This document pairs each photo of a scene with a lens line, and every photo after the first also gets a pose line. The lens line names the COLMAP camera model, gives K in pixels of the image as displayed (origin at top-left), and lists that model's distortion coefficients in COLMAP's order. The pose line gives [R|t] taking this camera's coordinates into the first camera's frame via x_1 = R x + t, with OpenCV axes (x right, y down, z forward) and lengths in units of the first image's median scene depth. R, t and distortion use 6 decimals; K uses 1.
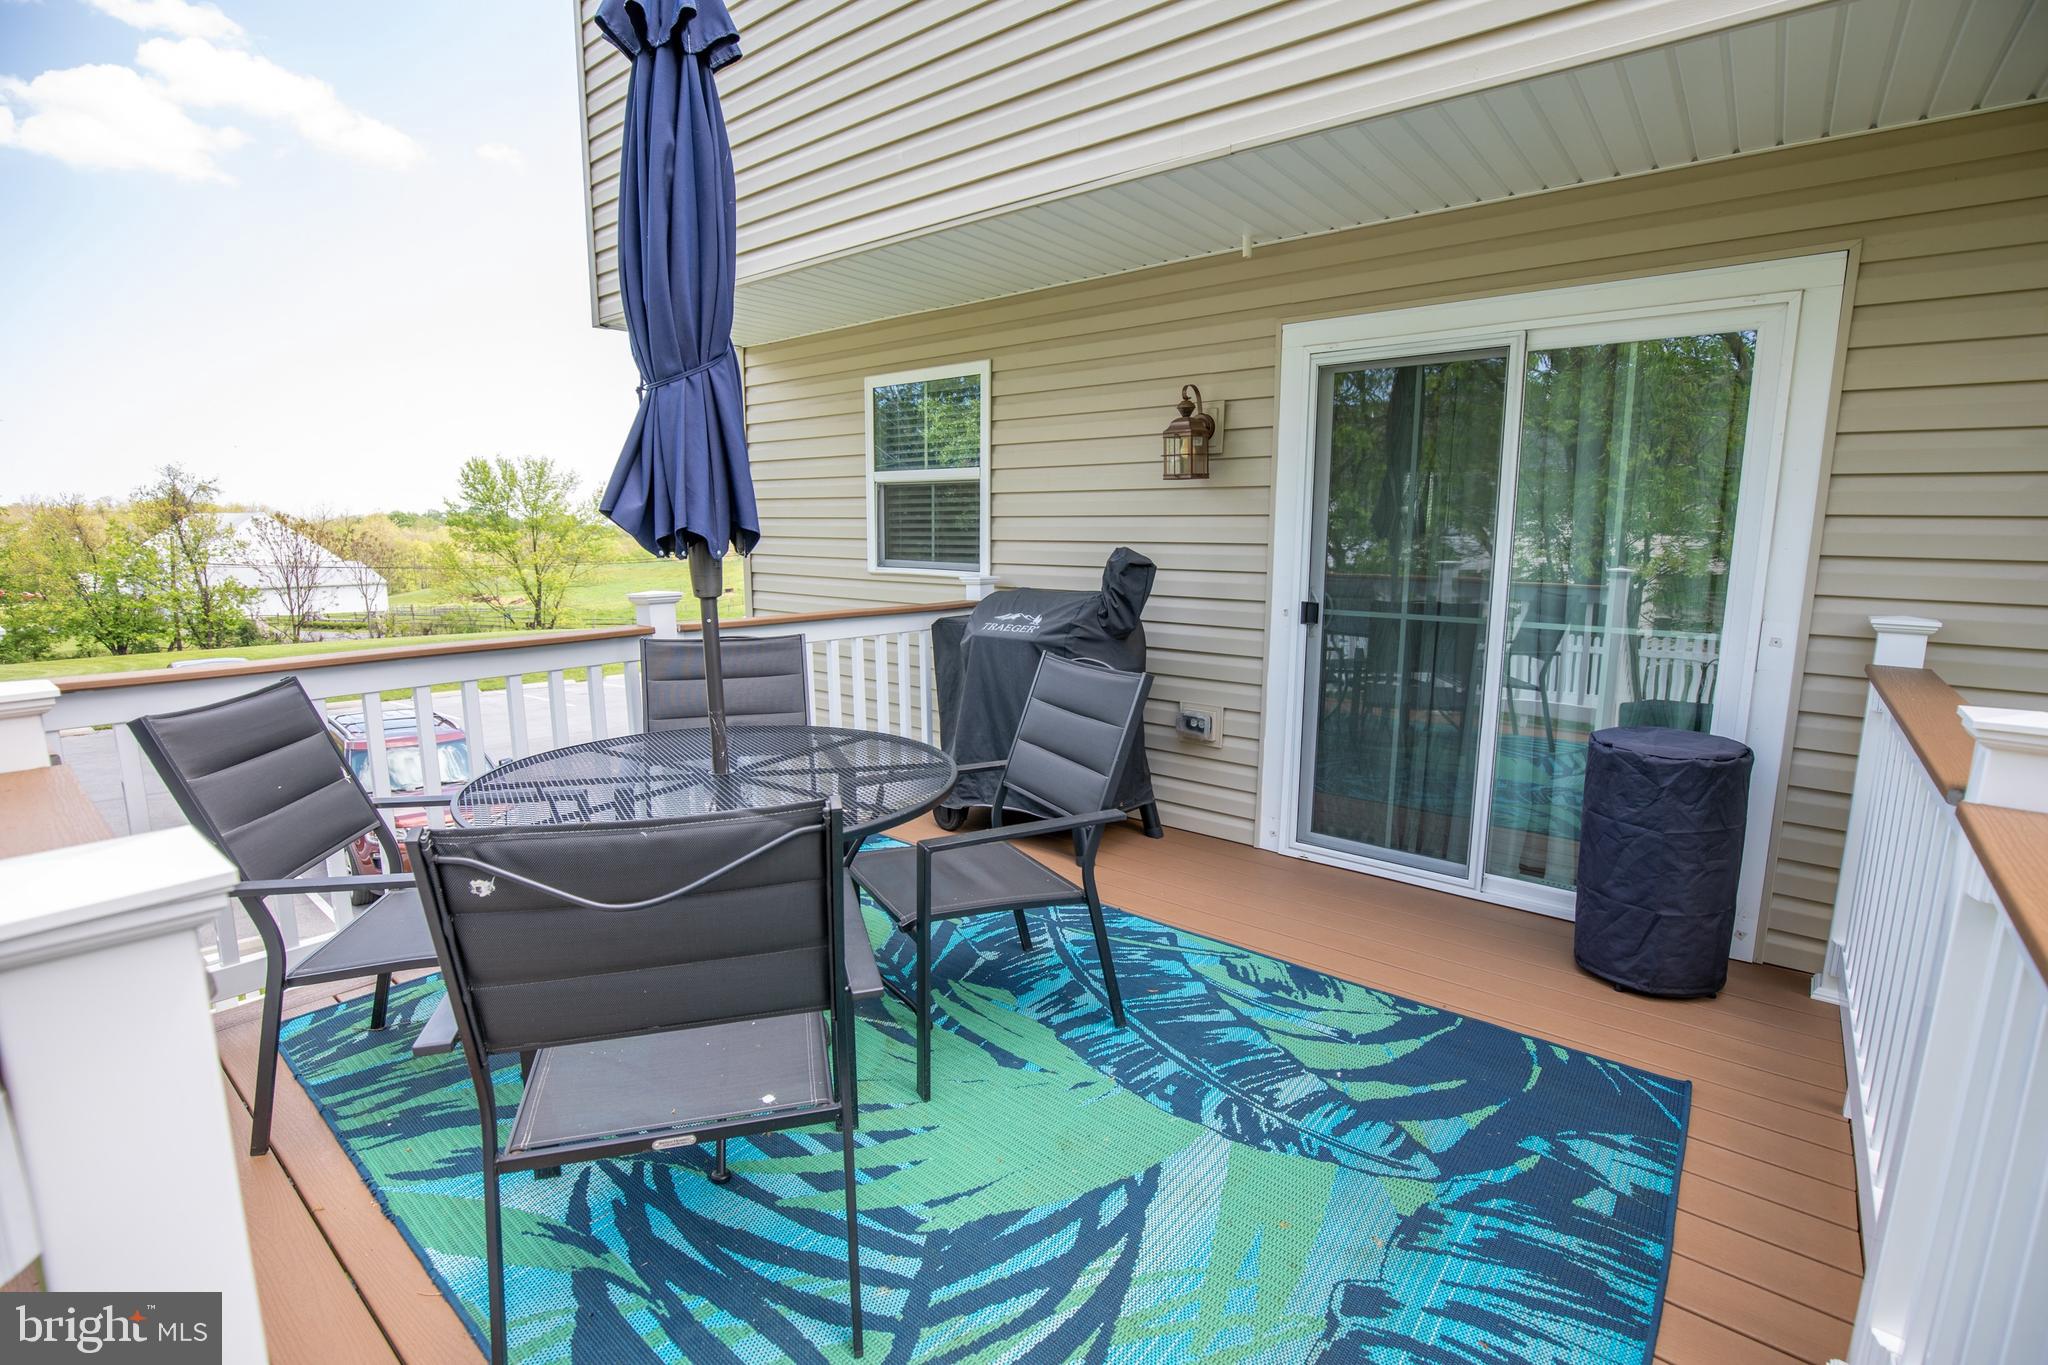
lens RADIAL K [[939.2, 0, 1012.1], [0, 939.2, 682.4], [0, 0, 1]] dist [-0.025902, 0.001142]
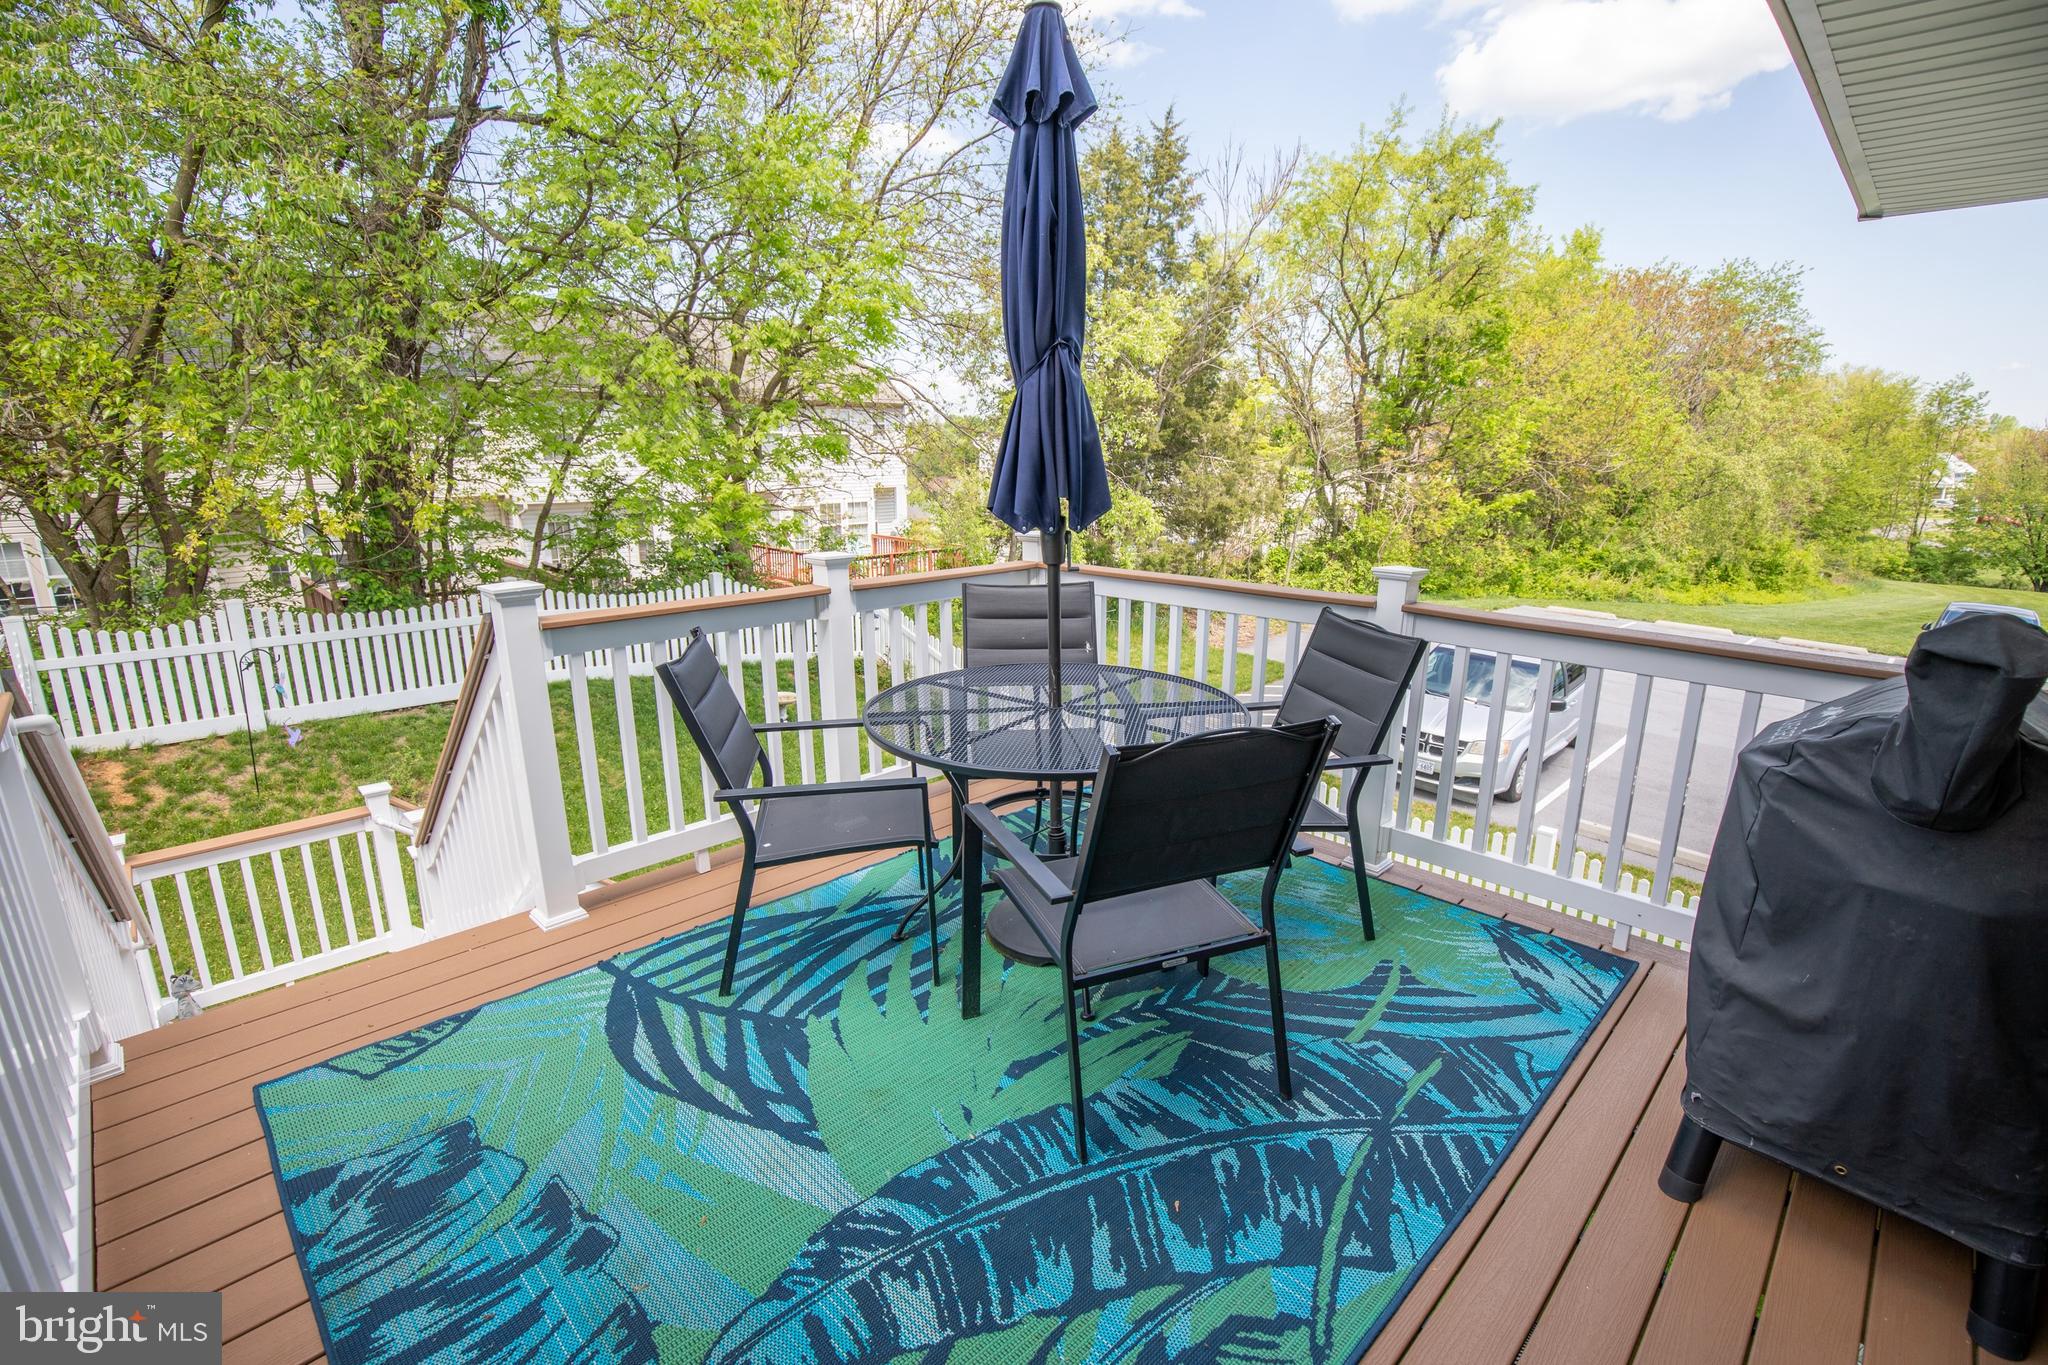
lens RADIAL K [[939.2, 0, 1013.0], [0, 939.2, 691.1], [0, 0, 1]] dist [-0.025902, 0.001142]
pose [[-0.097573, 0.247956, -0.963845, 0.934319], [-0.157991, 0.952326, 0.260987, -0.242235], [0.982608, 0.177744, -0.053746, 1.096992]]
